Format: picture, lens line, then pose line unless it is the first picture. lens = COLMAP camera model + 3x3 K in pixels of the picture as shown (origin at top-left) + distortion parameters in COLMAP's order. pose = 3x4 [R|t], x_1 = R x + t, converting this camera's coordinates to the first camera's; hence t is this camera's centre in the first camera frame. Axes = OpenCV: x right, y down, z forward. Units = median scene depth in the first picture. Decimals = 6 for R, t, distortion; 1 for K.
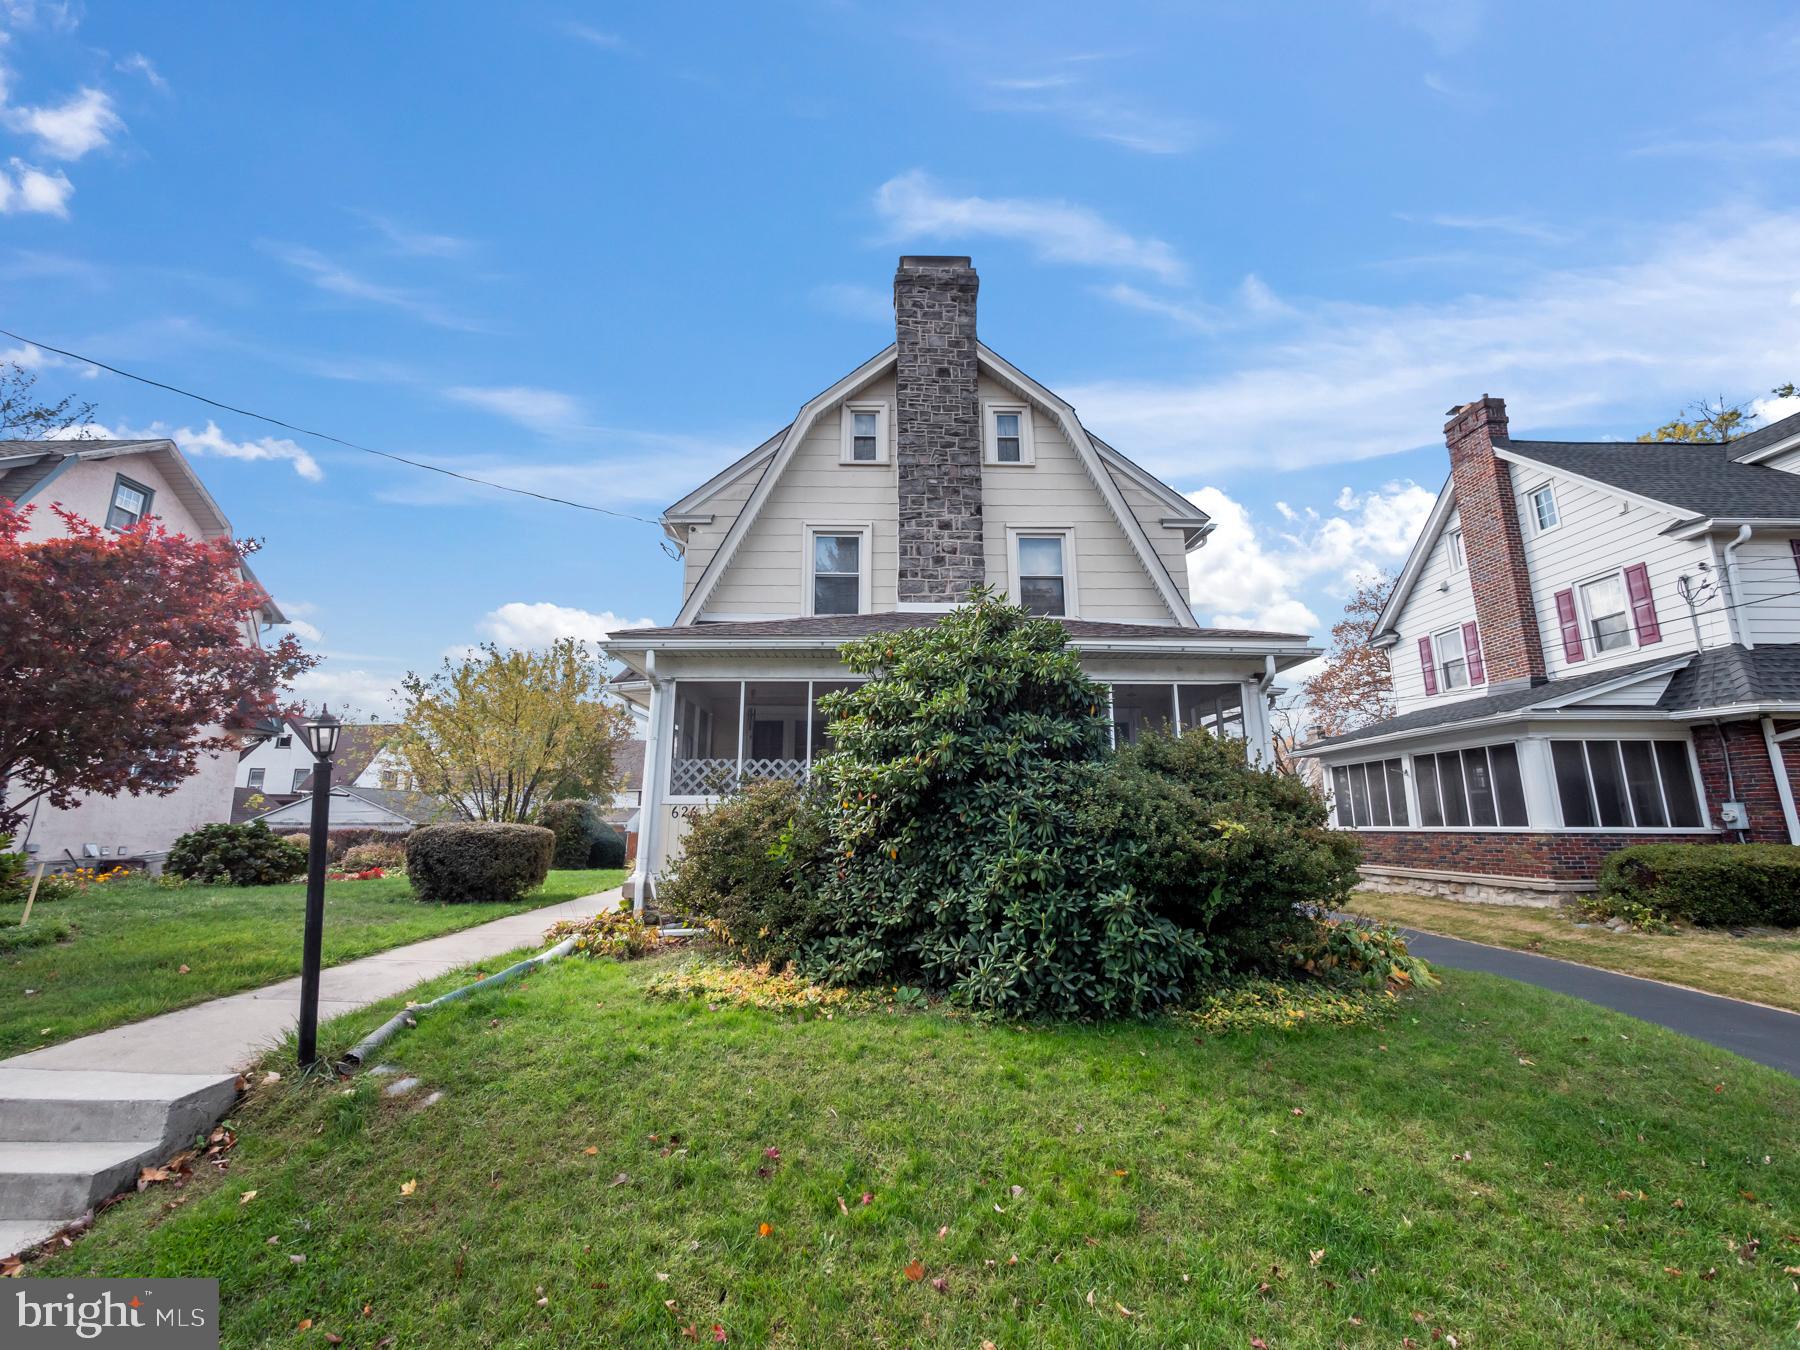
lens RADIAL K [[787.6, 0, 900.0], [0, 787.6, 675.0], [0, 0, 1]] dist [-0.008078, 0.000207]
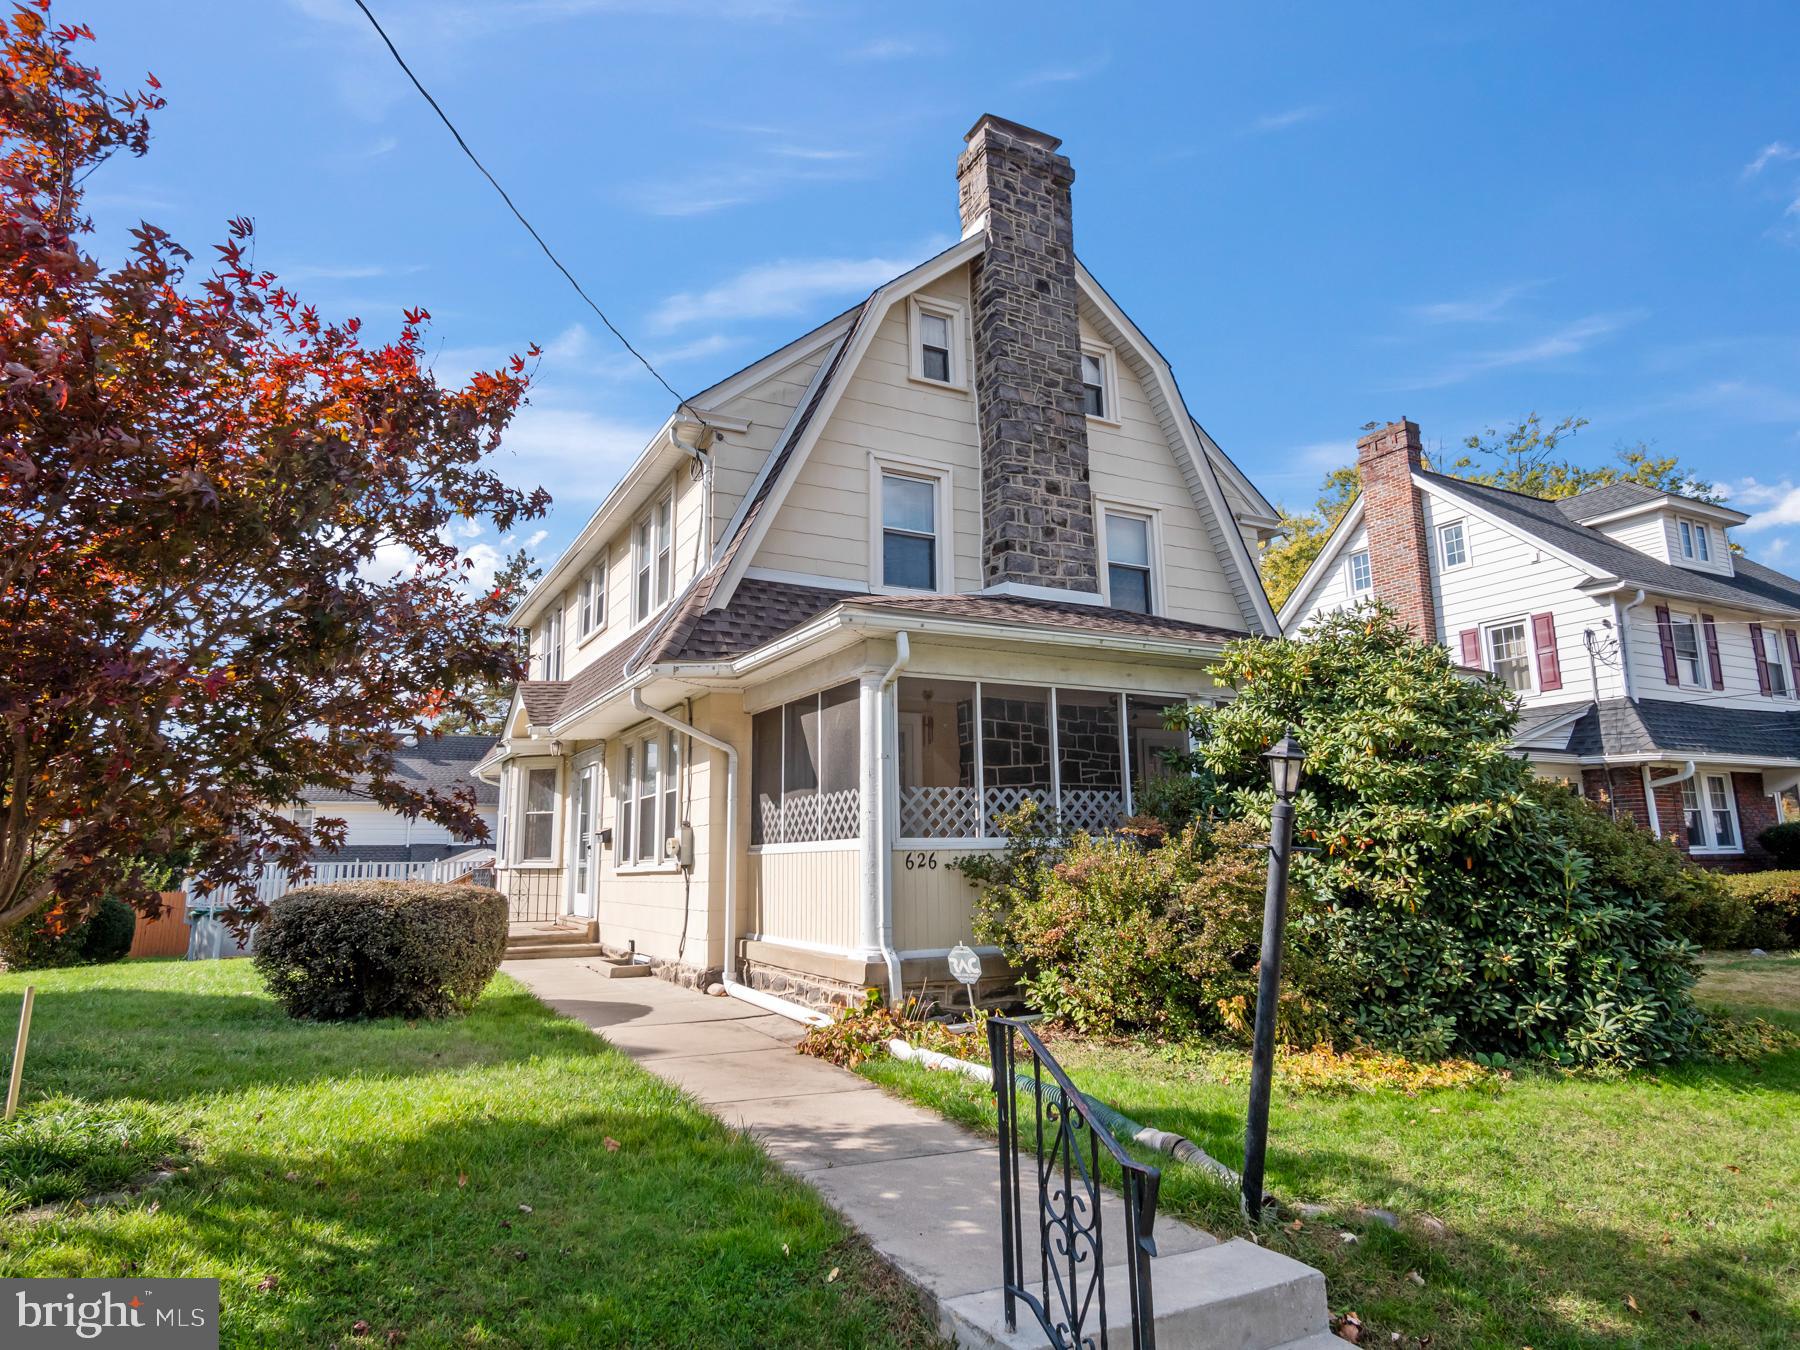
lens RADIAL K [[1112.7, 0, 900.0], [0, 1112.7, 675.0], [0, 0, 1]] dist [0.005646, -0.000205]
pose [[0.883699, 0.066115, 0.463362, -0.546345], [-0.074826, 0.997197, 0.000418, 0.004686], [-0.462036, -0.035041, 0.886169, 0.085166]]
